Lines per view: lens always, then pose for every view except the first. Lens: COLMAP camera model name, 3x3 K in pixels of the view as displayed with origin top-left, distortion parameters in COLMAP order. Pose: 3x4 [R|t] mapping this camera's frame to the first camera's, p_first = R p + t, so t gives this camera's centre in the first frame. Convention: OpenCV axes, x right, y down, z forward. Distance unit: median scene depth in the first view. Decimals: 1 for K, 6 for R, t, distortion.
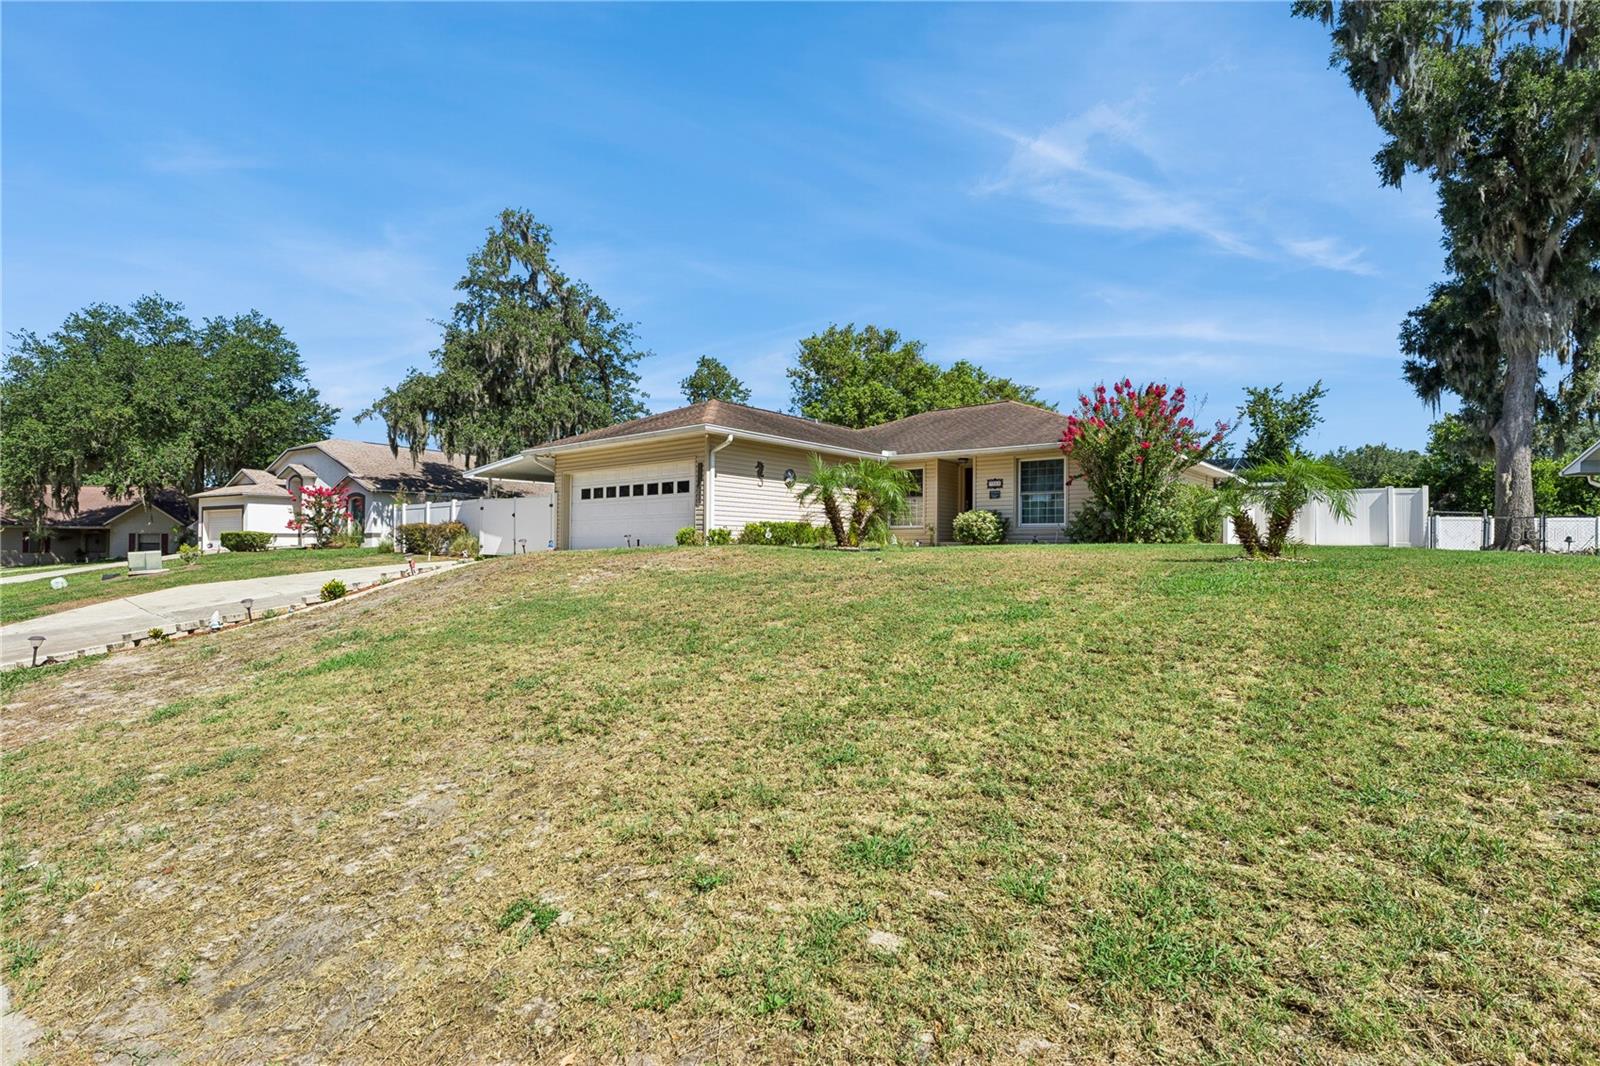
lens RADIAL K [[786.4, 0, 788.8], [0, 786.4, 544.3], [0, 0, 1]] dist [-0.008731, 0.000345]
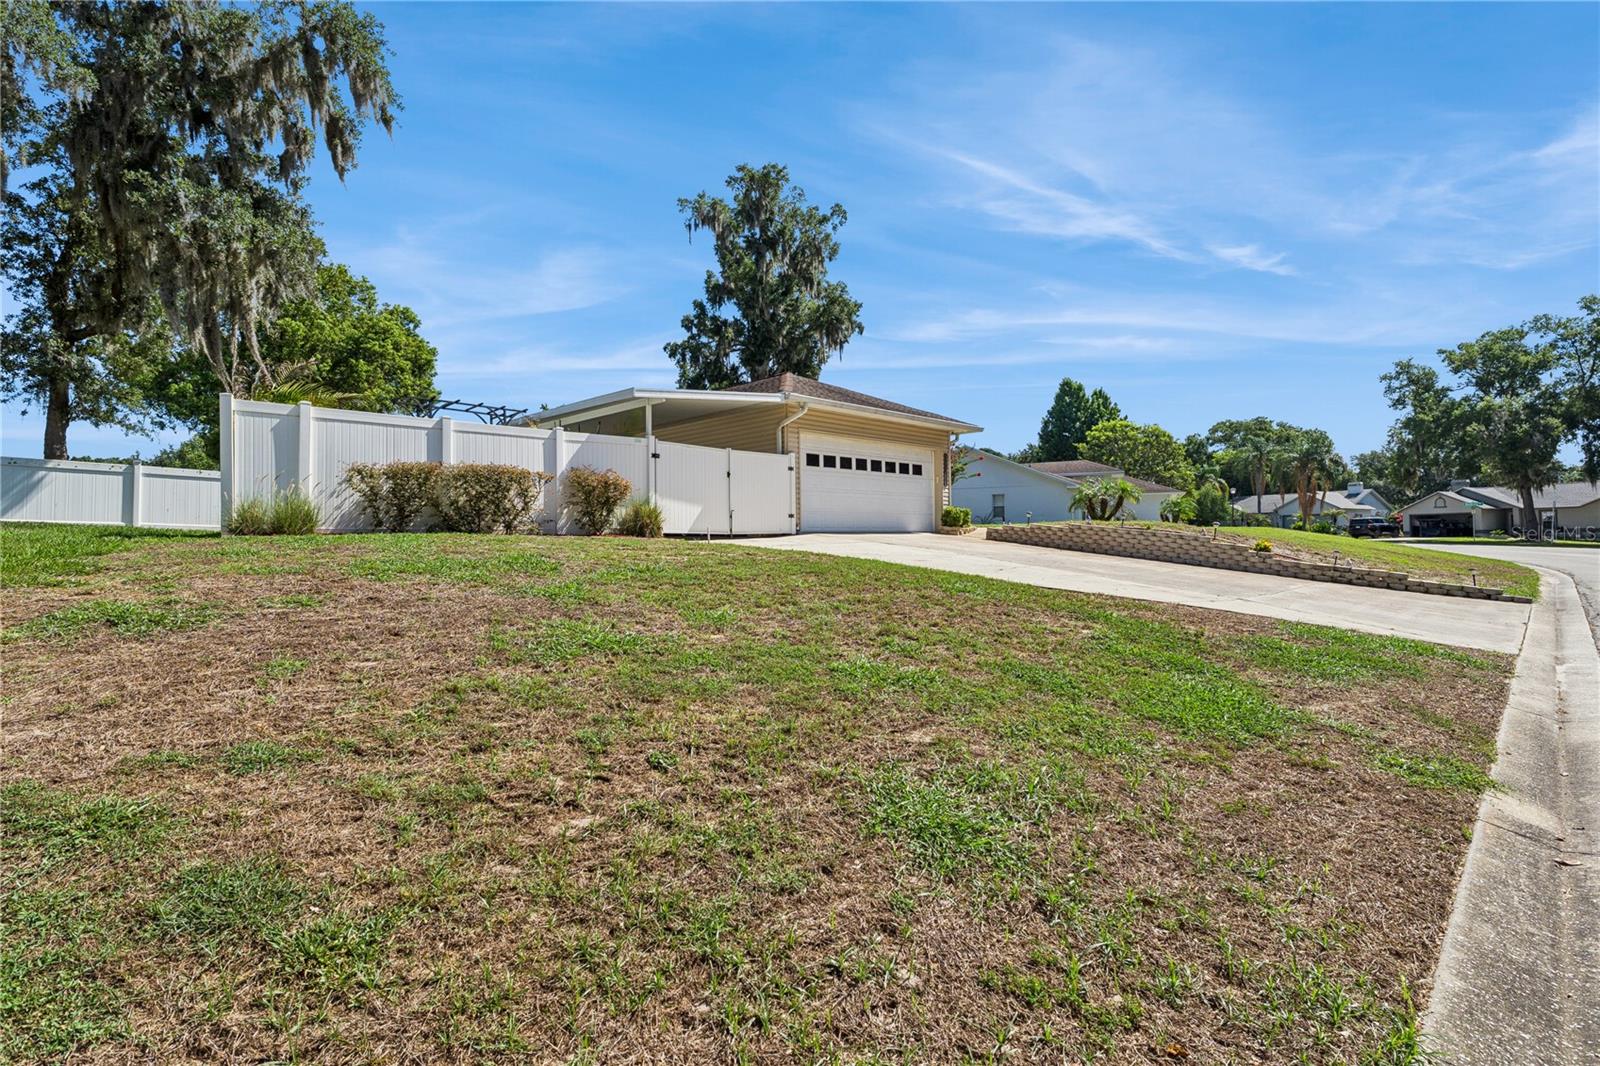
lens RADIAL K [[786.4, 0, 804.6], [0, 786.4, 530.0], [0, 0, 1]] dist [-0.008731, 0.000345]
pose [[0.052639, 0.005939, 0.998596, -0.713001], [0.002950, 0.999977, -0.006103, 0.010561], [-0.998609, 0.003267, 0.052621, 0.624240]]
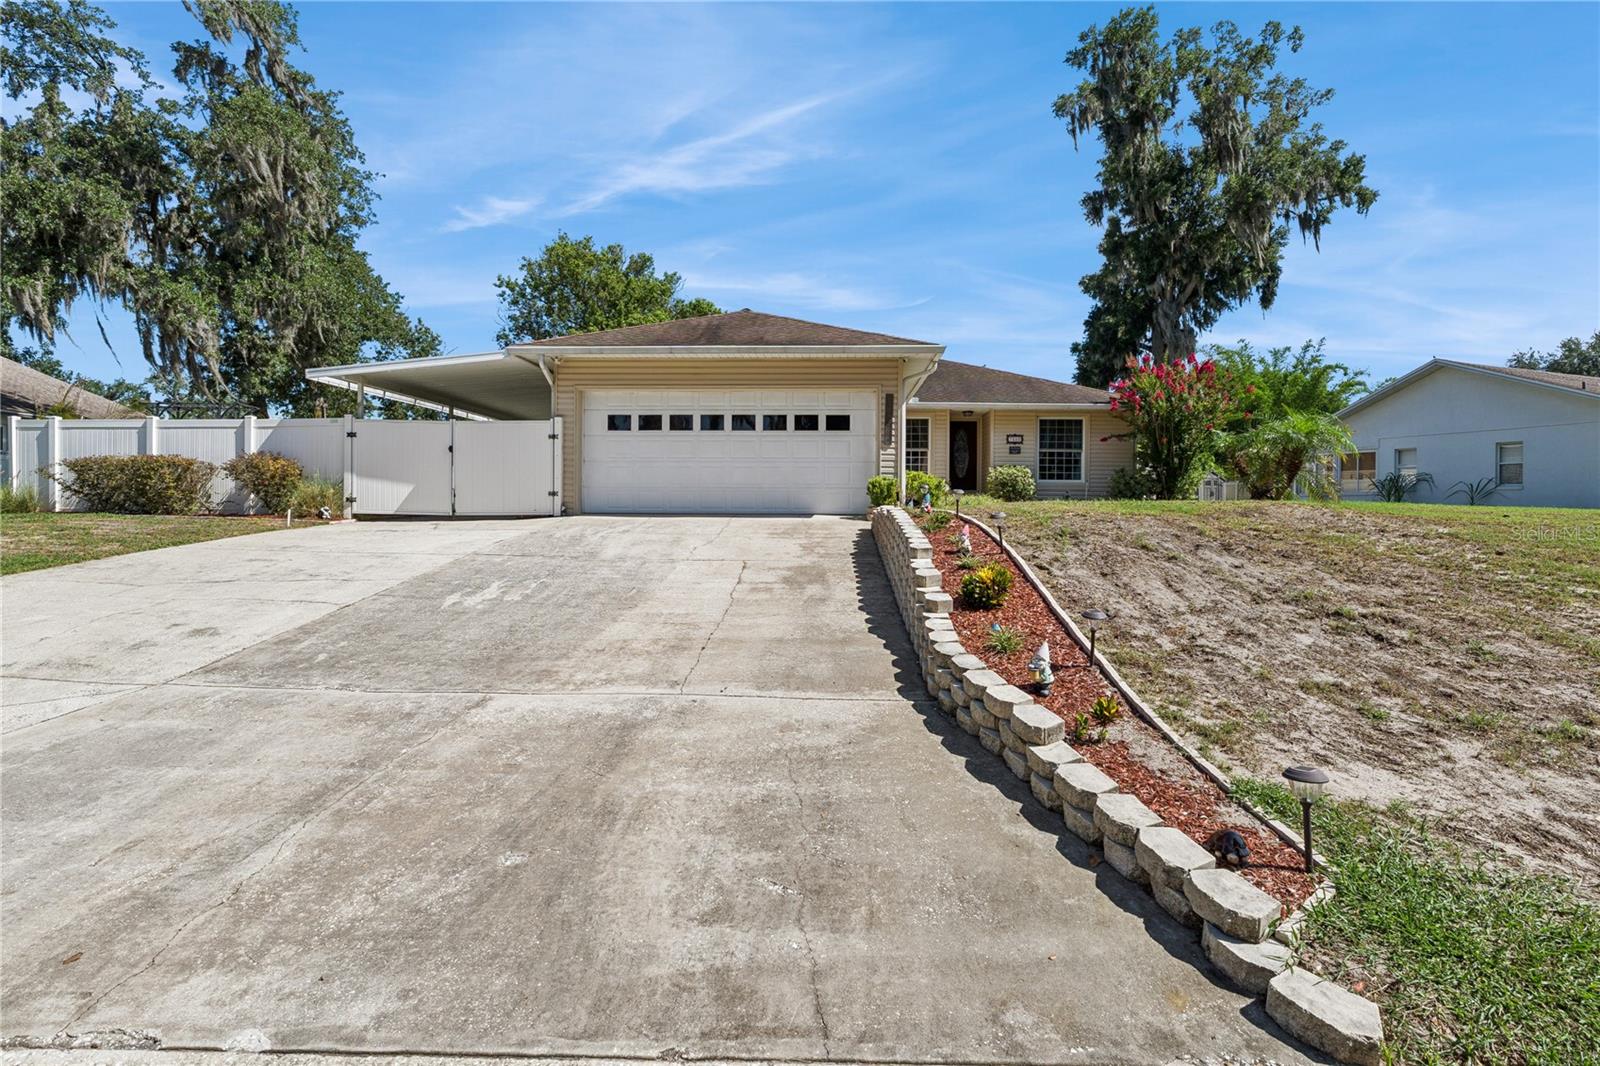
lens RADIAL K [[786.4, 0, 804.3], [0, 786.4, 530.2], [0, 0, 1]] dist [-0.008731, 0.000345]
pose [[0.776251, -0.021254, 0.630066, -0.363346], [-0.005057, 0.999189, 0.039937, 0.000244], [-0.630404, -0.034187, 0.775514, 0.241990]]
